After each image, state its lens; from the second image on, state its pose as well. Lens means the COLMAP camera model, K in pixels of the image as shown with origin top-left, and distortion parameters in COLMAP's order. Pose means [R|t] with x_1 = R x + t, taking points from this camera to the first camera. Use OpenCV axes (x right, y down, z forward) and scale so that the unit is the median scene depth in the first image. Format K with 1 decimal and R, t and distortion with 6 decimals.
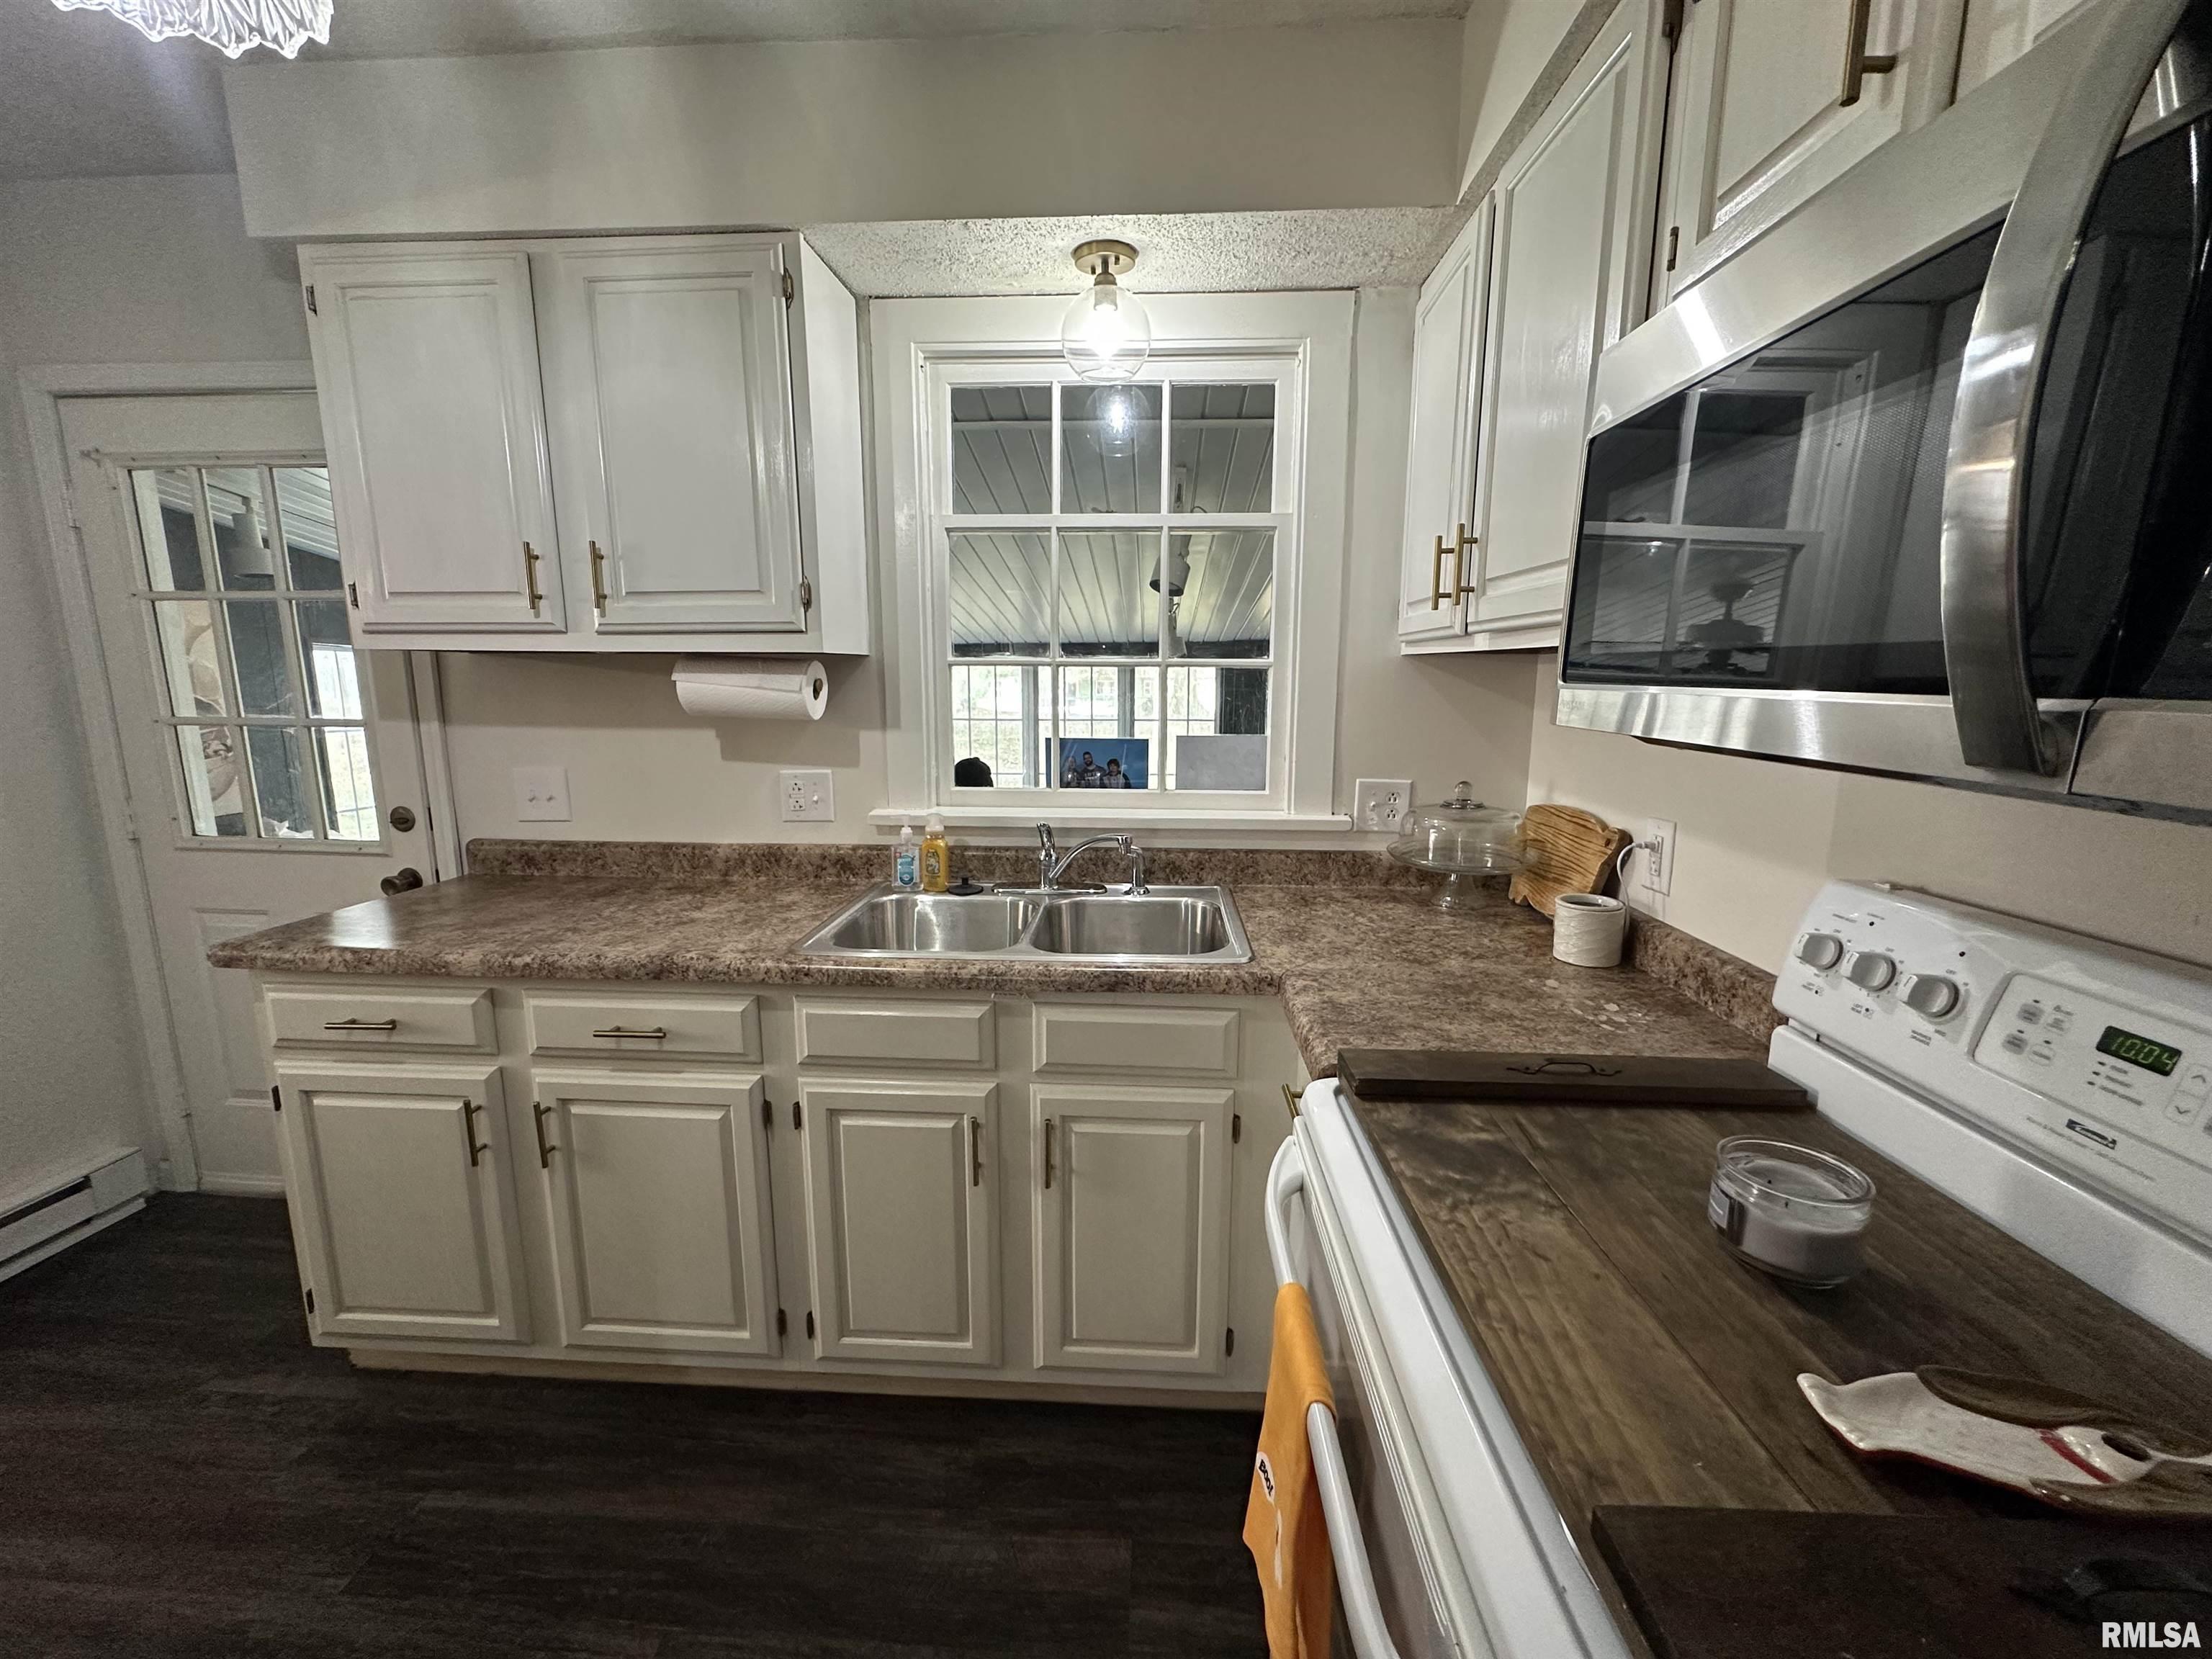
lens RADIAL K [[880.2, 0, 1106.9], [0, 880.2, 827.6], [0, 0, 1]] dist [0.000529, -0.000132]
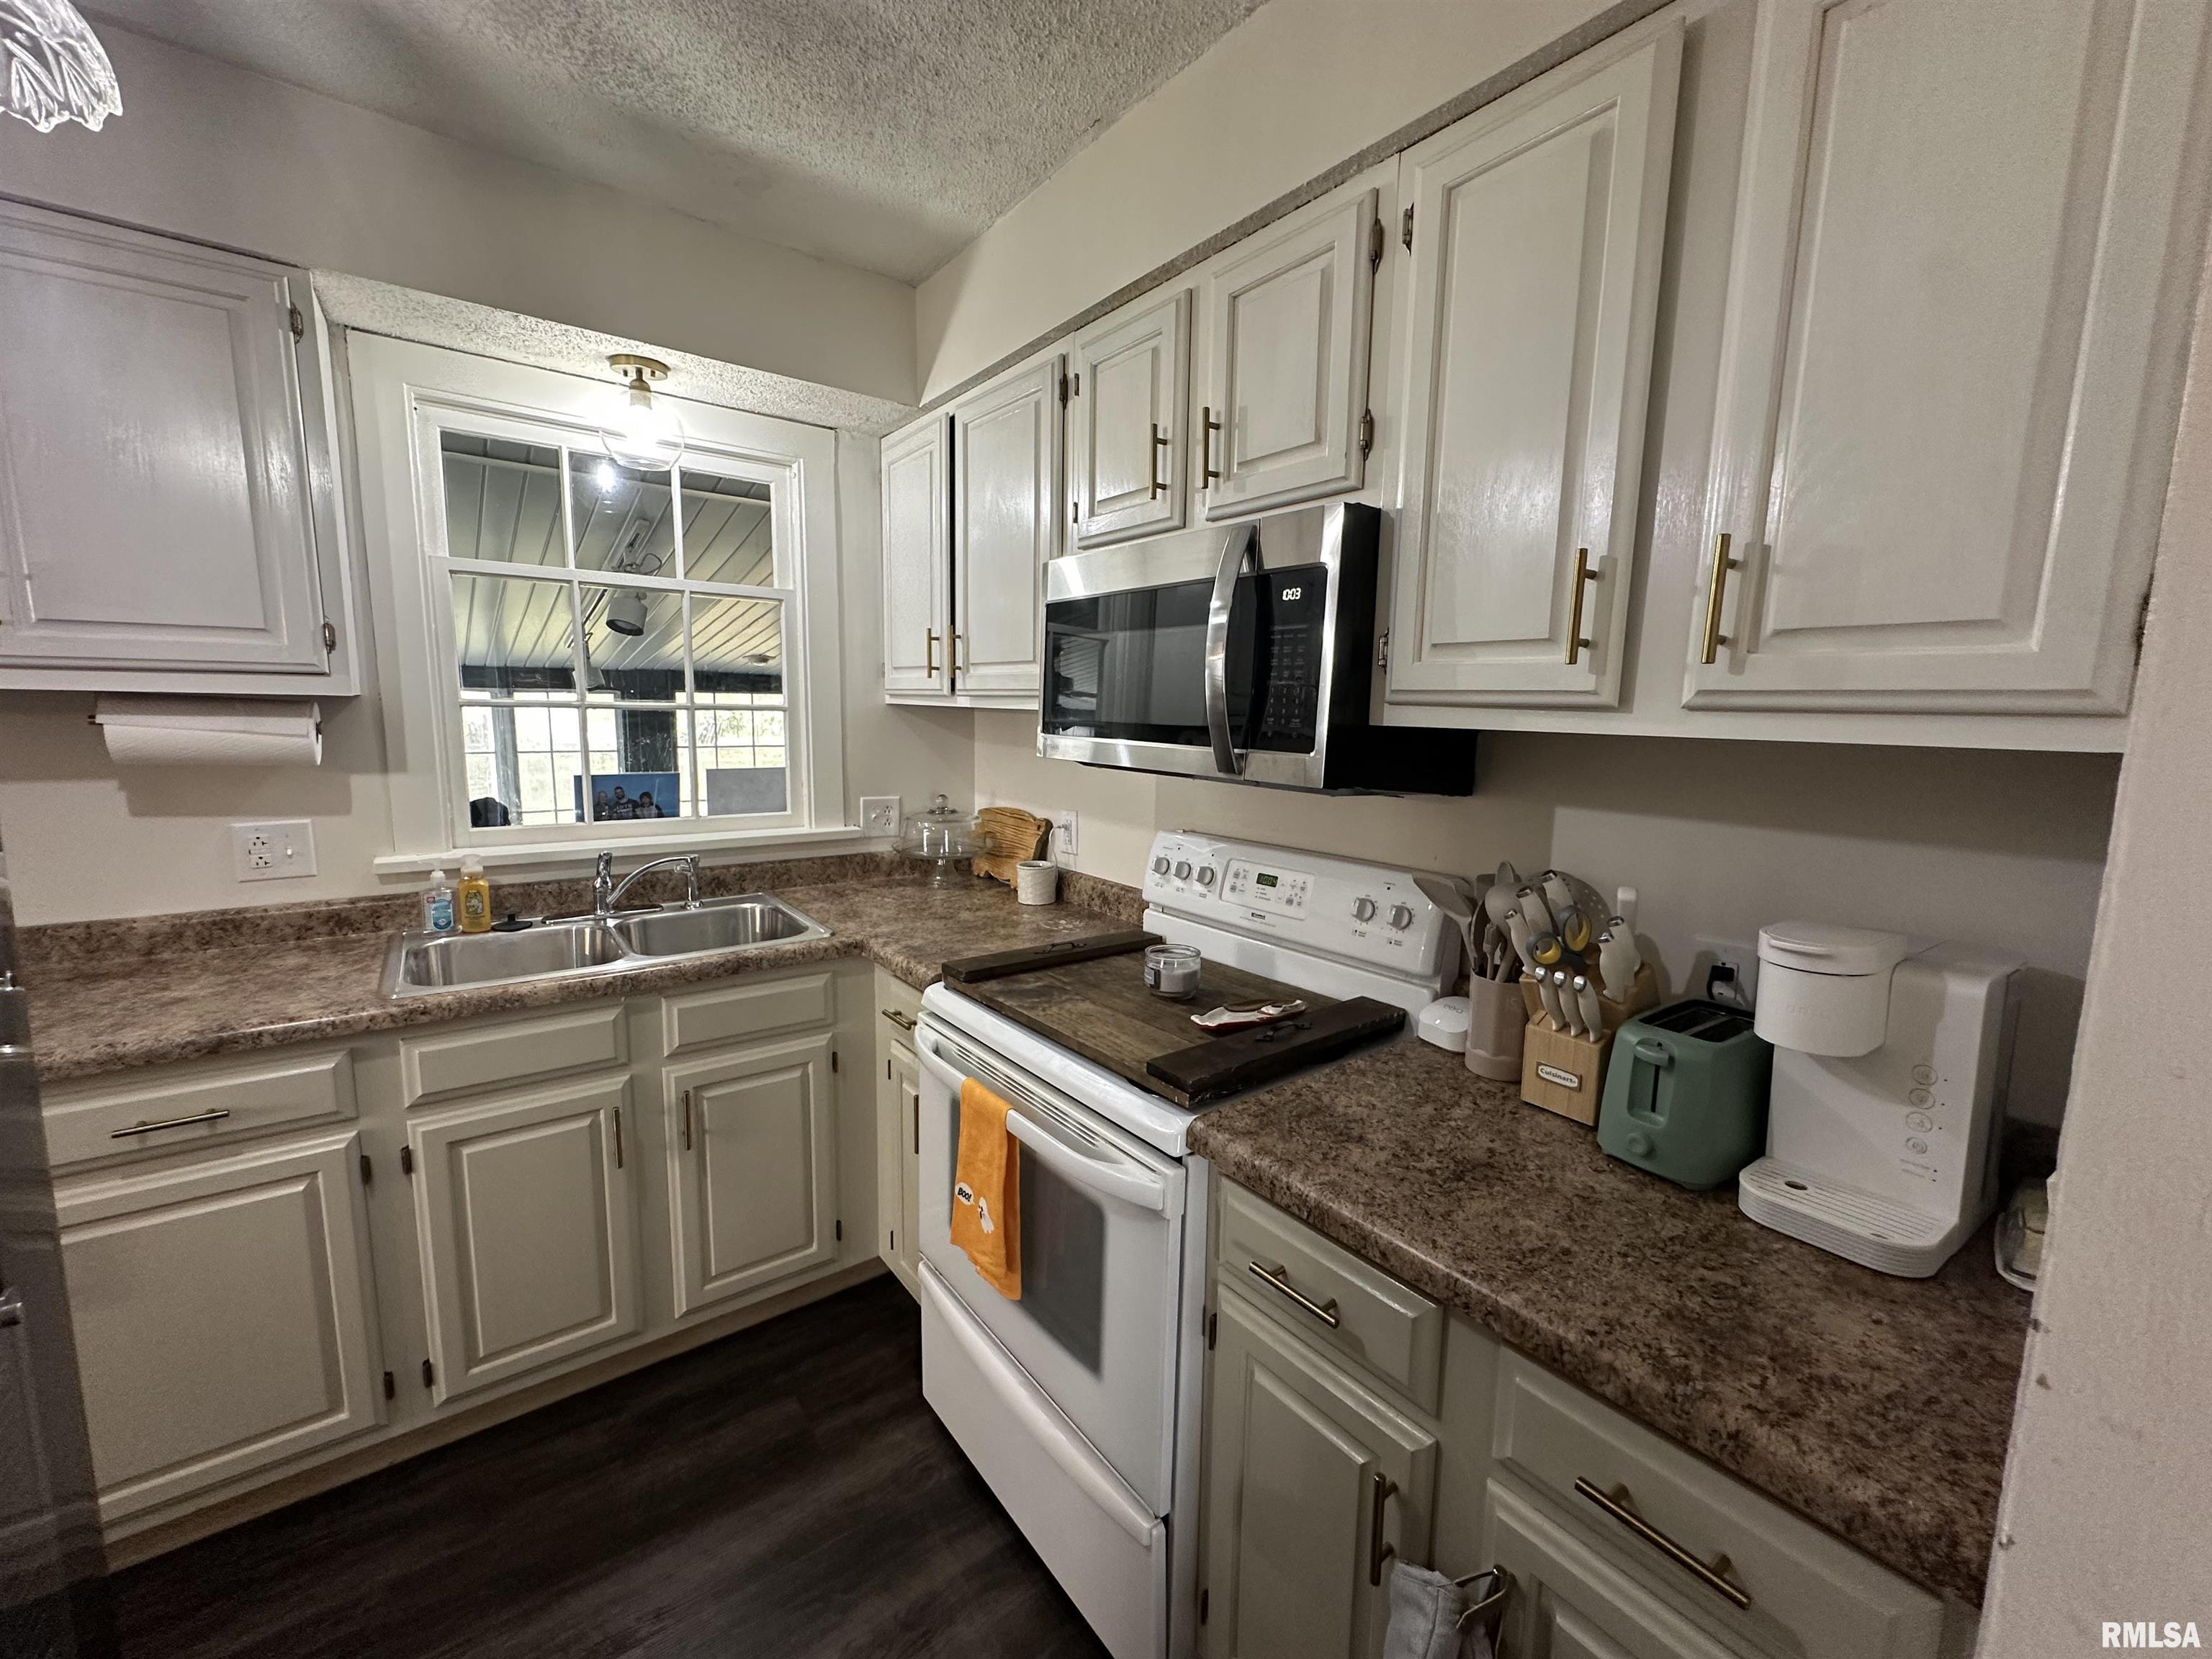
lens RADIAL K [[880.2, 0, 1106.9], [0, 880.2, 827.6], [0, 0, 1]] dist [0.000529, -0.000132]
pose [[0.763778, -0.076126, 0.640974, -0.351722], [0.093121, 0.995628, 0.007285, 0.016998], [-0.638726, 0.054124, 0.767528, -0.291614]]
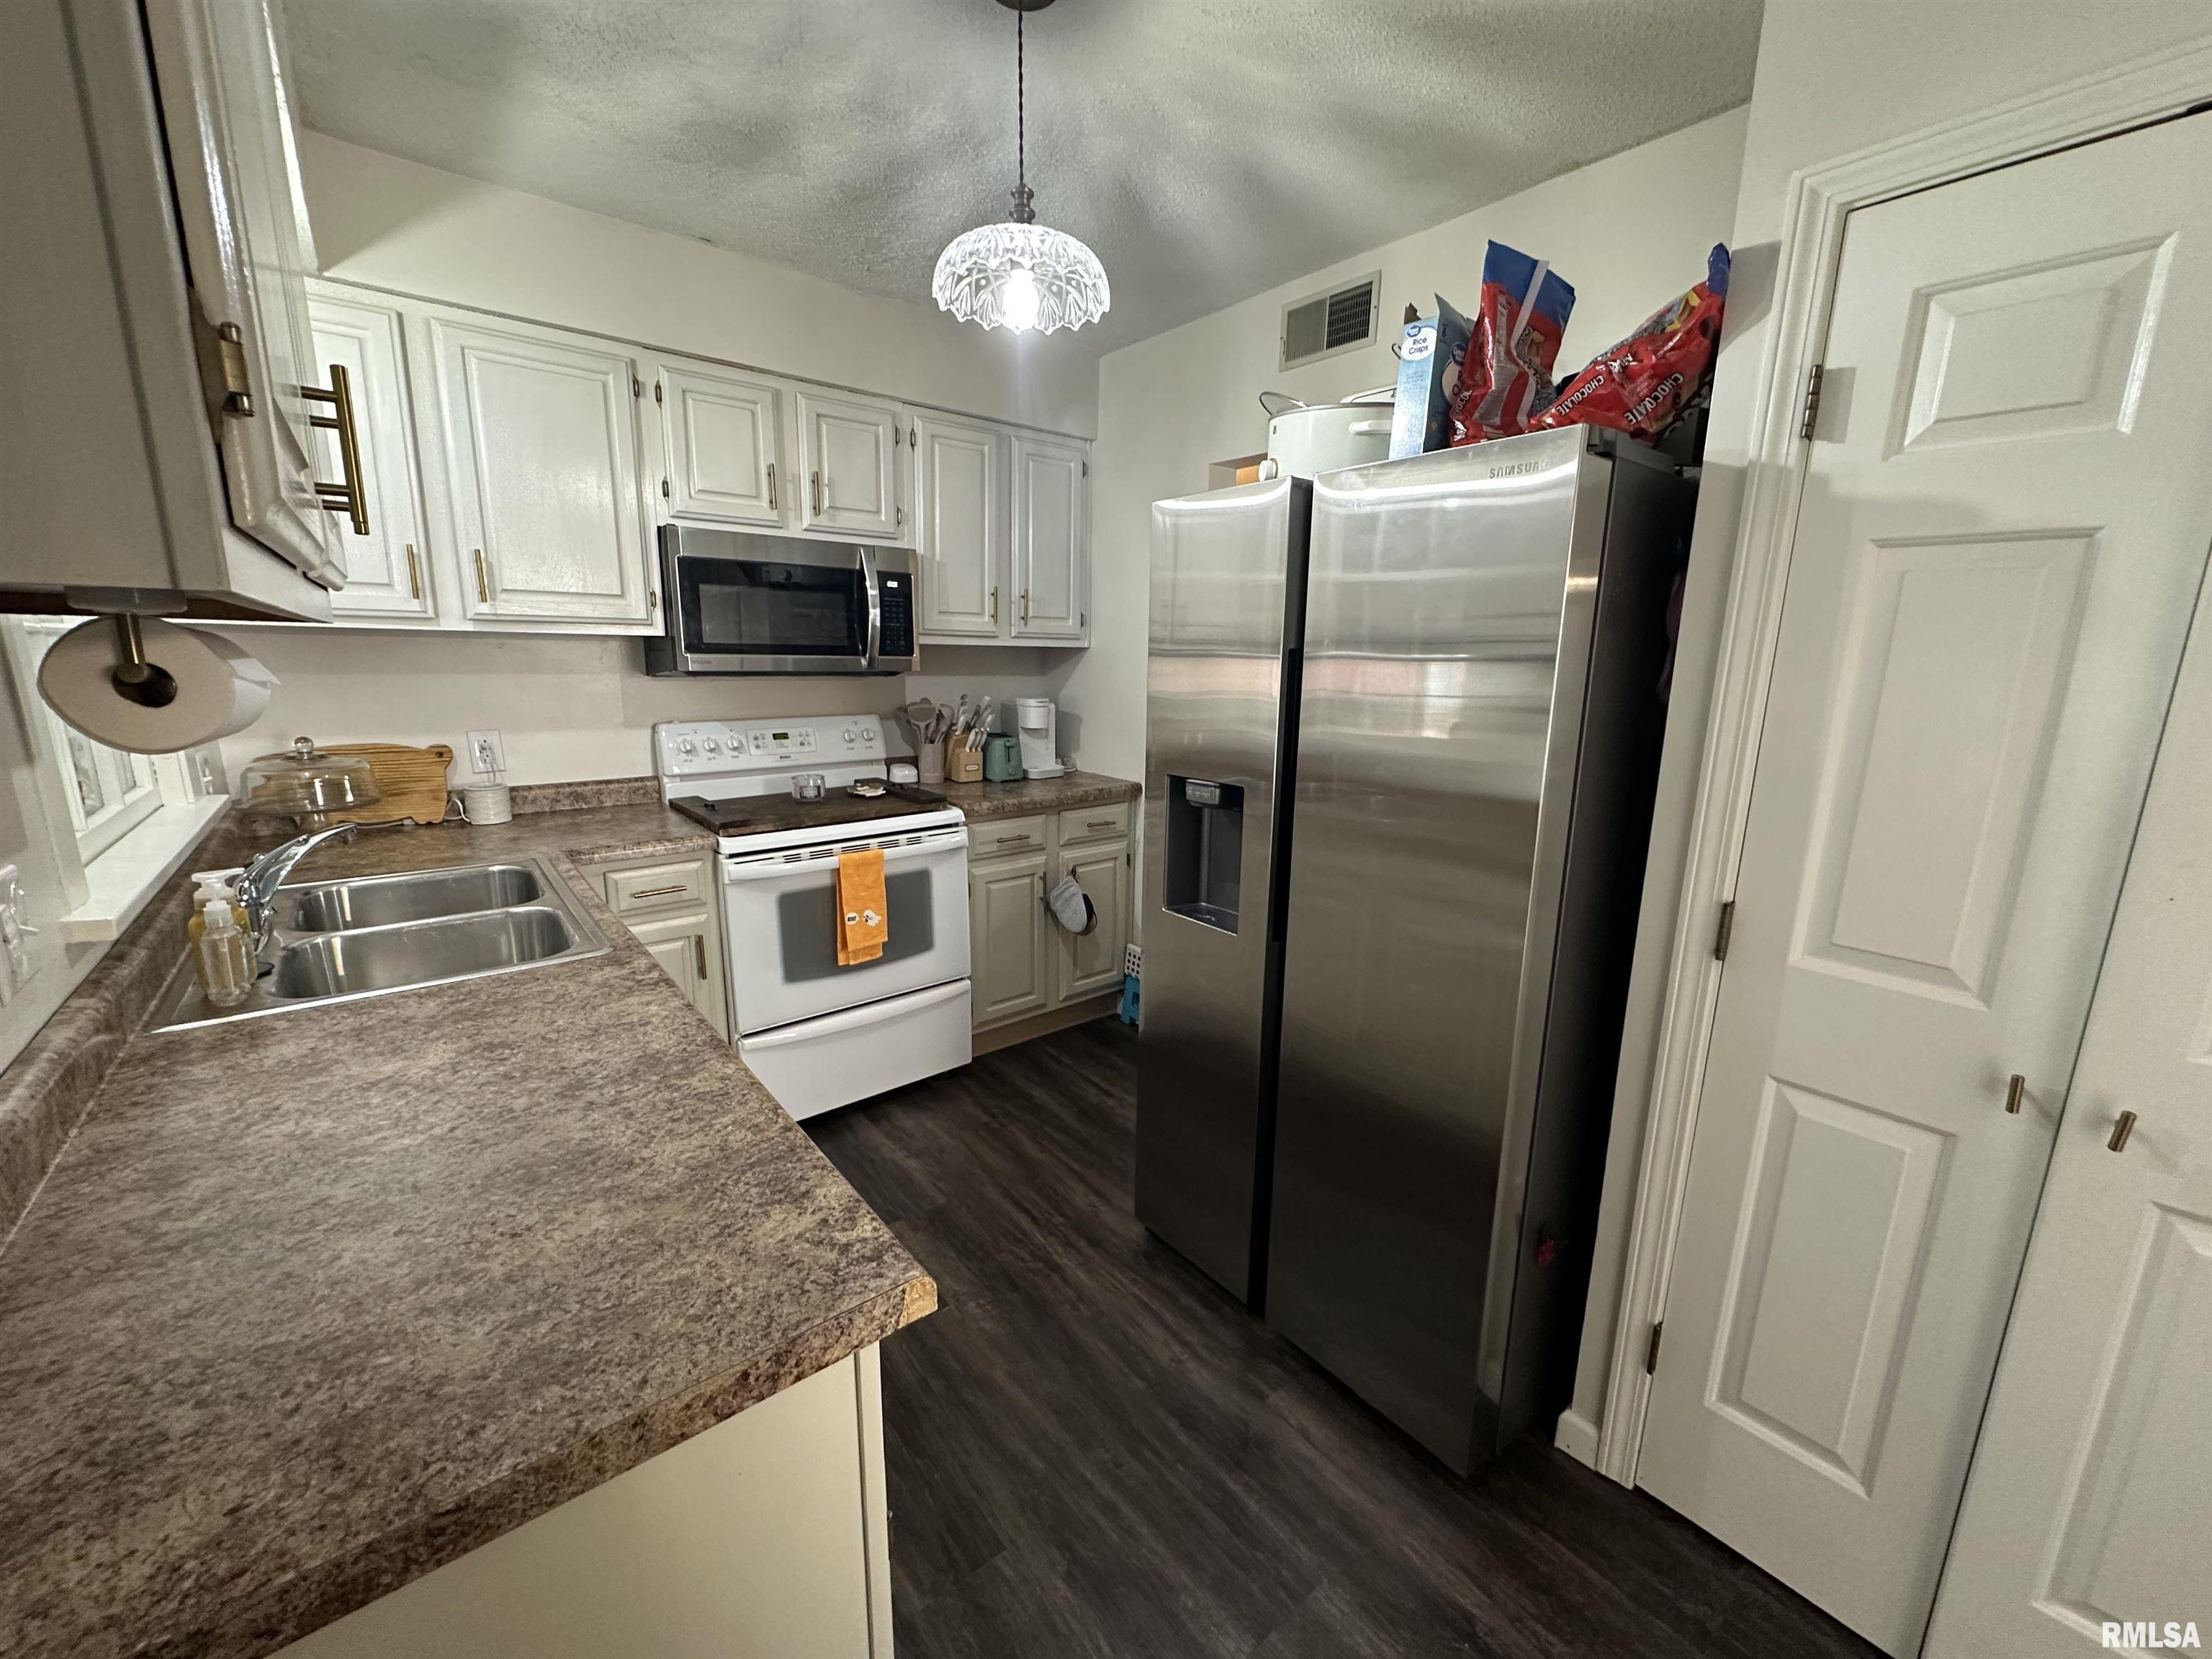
lens RADIAL K [[880.2, 0, 1106.9], [0, 880.2, 827.6], [0, 0, 1]] dist [0.000529, -0.000132]
pose [[-0.665455, -0.167056, 0.727504, -1.361479], [0.108173, 0.942762, 0.315433, -0.224672], [-0.738559, 0.288603, -0.609294, 1.115855]]
